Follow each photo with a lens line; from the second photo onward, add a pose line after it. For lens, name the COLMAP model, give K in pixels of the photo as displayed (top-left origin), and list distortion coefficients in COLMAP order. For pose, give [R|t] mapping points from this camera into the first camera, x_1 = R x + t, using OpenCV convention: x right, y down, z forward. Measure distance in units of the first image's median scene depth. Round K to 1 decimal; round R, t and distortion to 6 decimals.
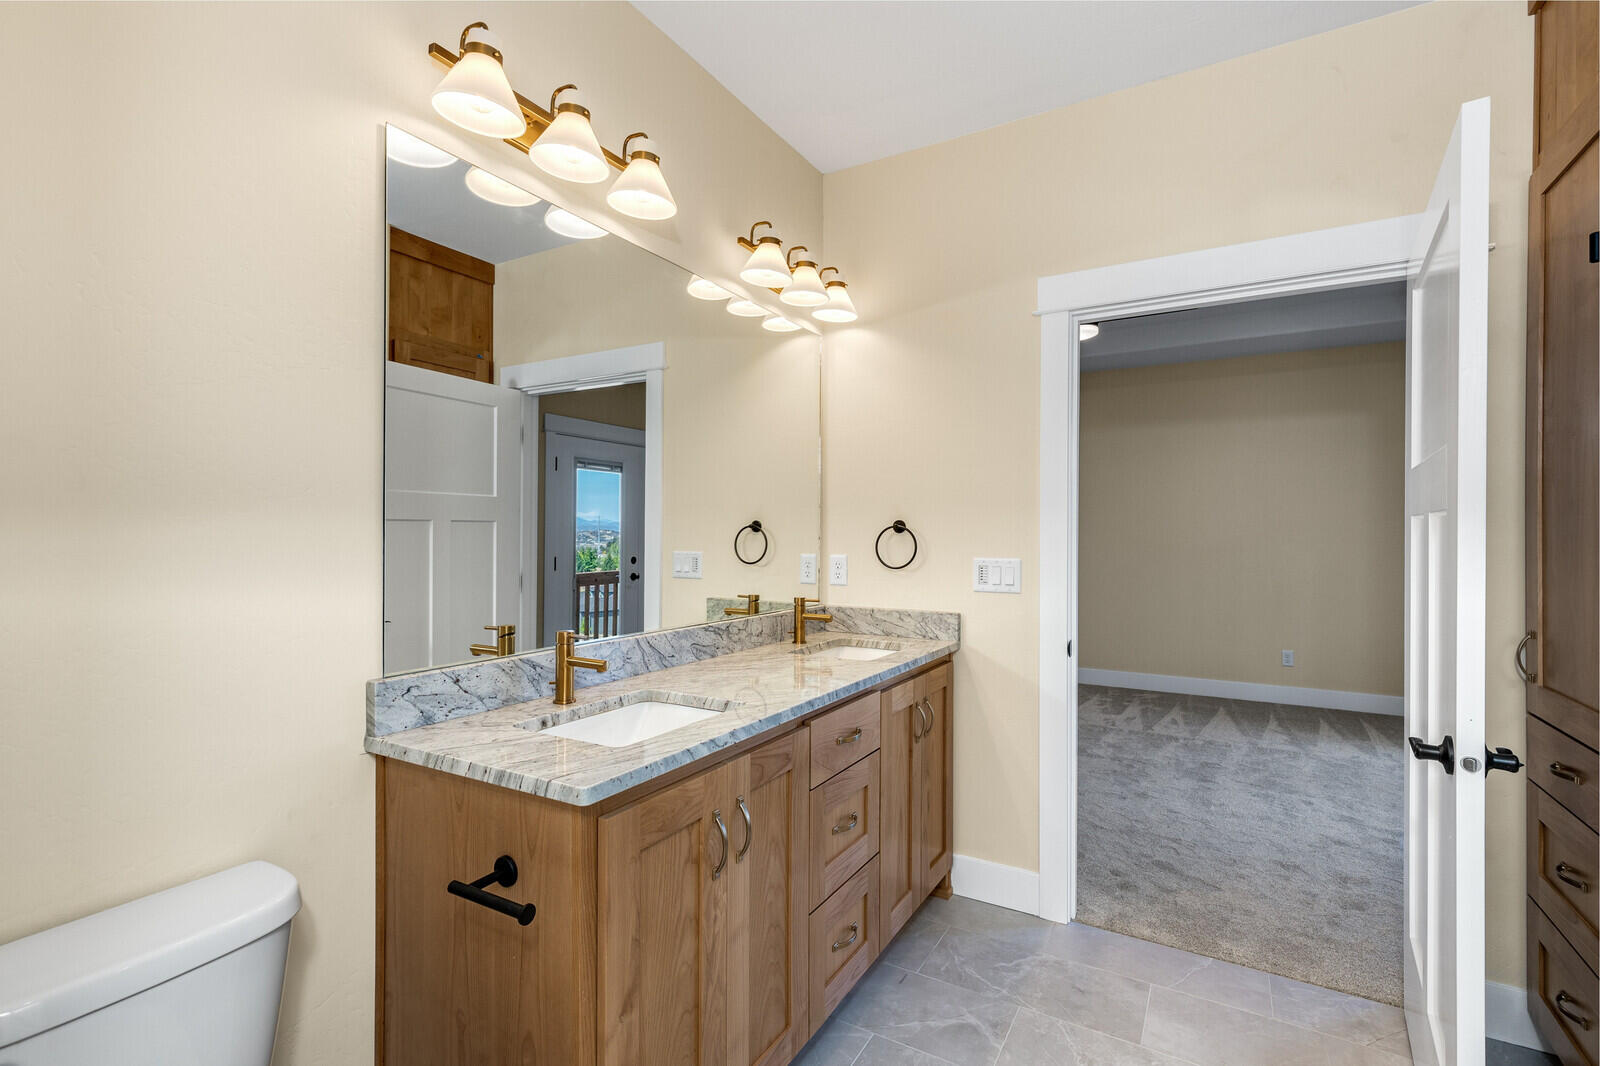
lens RADIAL K [[734.2, 0, 800.3], [0, 734.2, 534.6], [0, 0, 1]] dist [-0.000183, -0.000026]
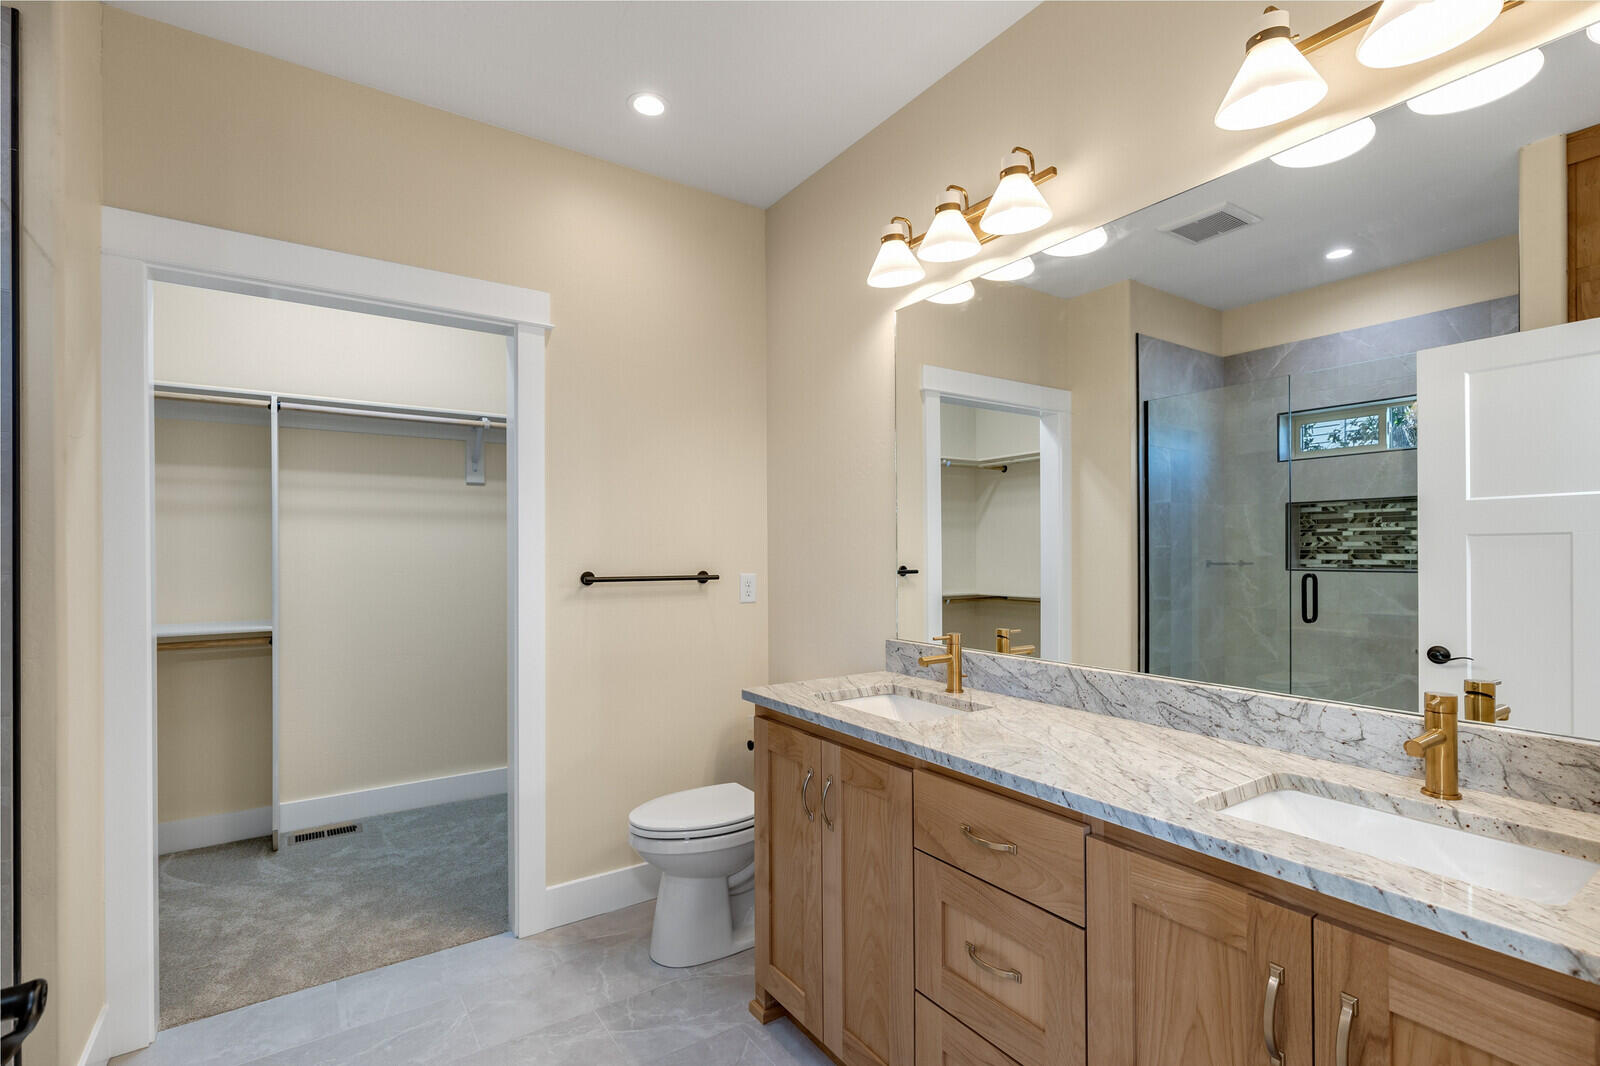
lens RADIAL K [[734.2, 0, 797.4], [0, 734.2, 546.7], [0, 0, 1]] dist [-0.000183, -0.000026]
pose [[-0.434548, -0.005110, -0.900634, 0.748024], [0.002848, 0.999971, -0.007048, -0.004475], [0.900644, -0.005628, -0.434521, 1.084107]]
